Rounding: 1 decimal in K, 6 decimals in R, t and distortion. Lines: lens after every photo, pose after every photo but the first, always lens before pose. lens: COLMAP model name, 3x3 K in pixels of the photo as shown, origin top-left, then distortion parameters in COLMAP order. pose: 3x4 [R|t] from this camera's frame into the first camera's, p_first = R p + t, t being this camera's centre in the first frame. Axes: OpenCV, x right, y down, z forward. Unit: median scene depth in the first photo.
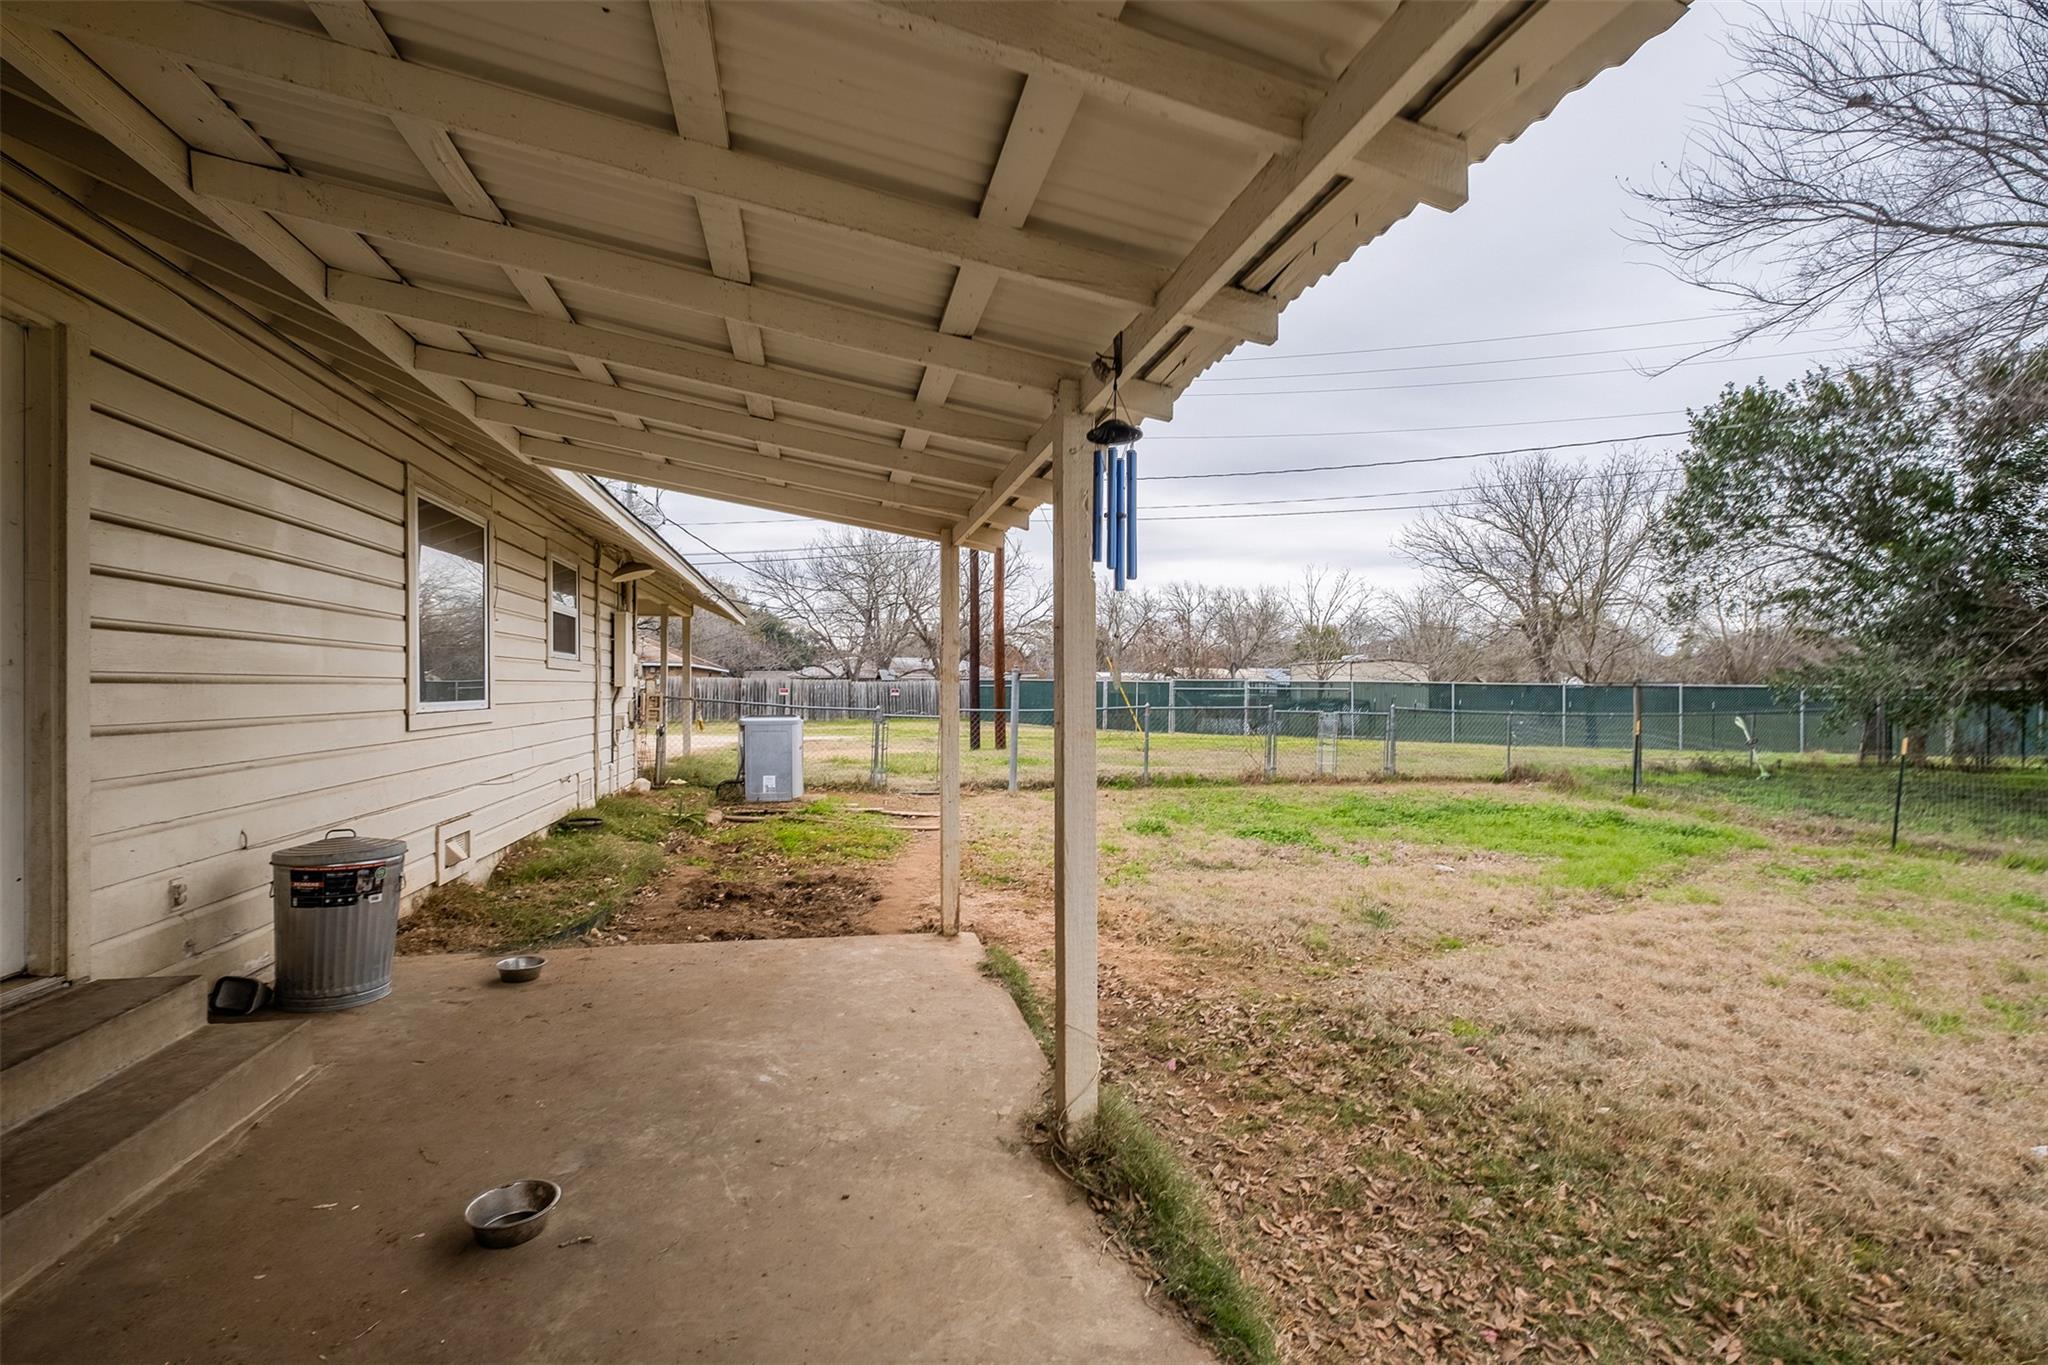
lens RADIAL K [[887.7, 0, 1024.1], [0, 887.7, 675.0], [0, 0, 1]] dist [-0.002107, -0.000997]
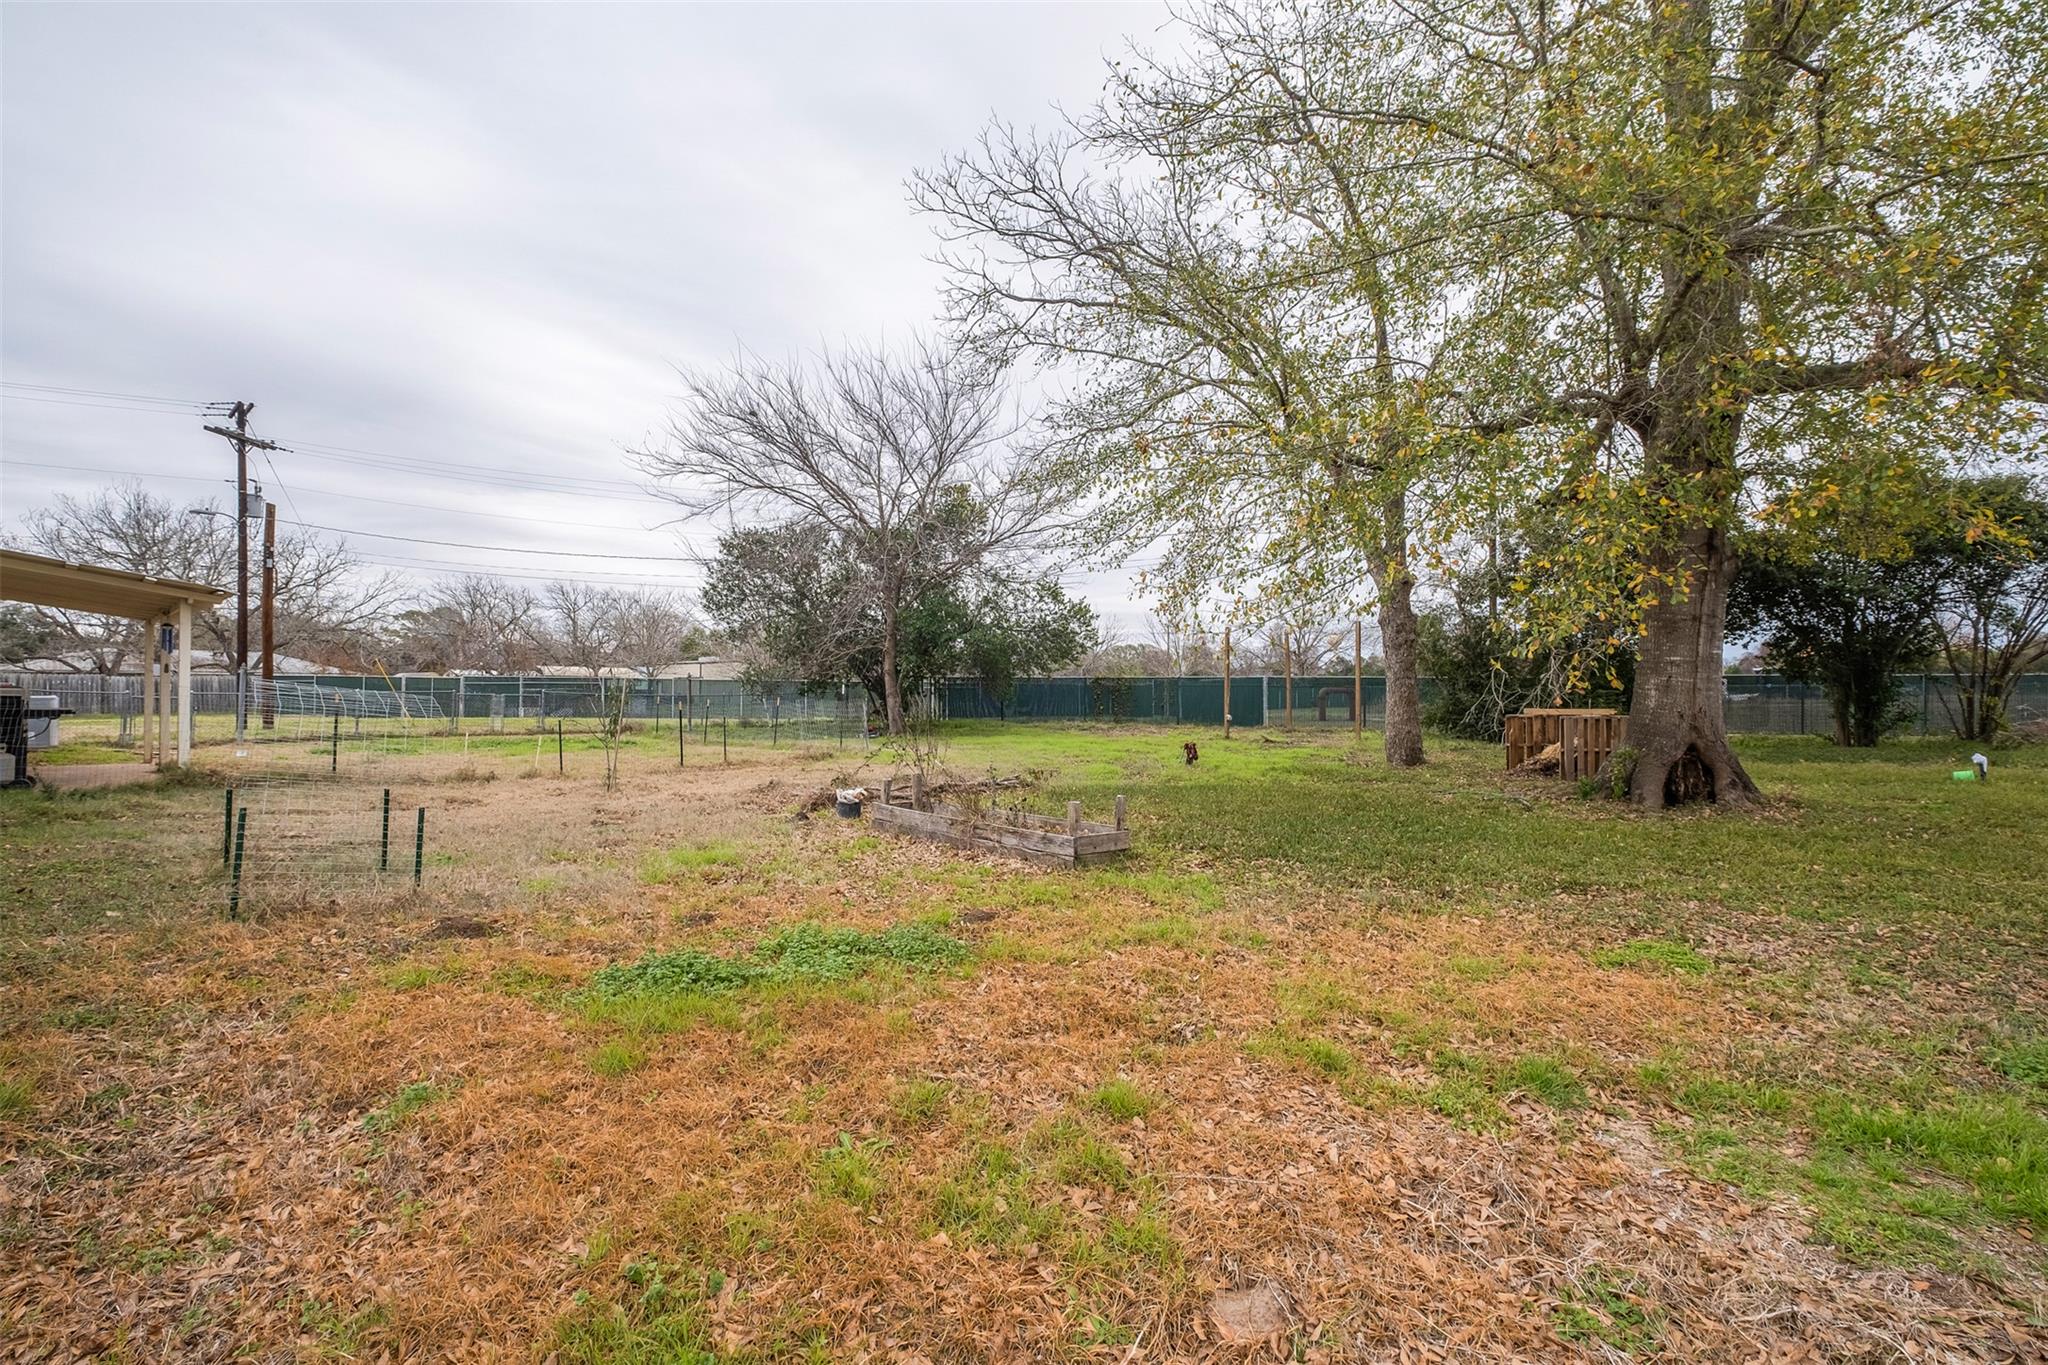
lens RADIAL K [[887.7, 0, 1024.1], [0, 887.7, 675.0], [0, 0, 1]] dist [-0.002107, -0.000997]
pose [[0.819071, 0.006194, 0.573659, 0.043349], [-0.006947, 0.999975, -0.000878, -0.000056], [-0.573650, -0.003266, 0.819094, -0.219882]]
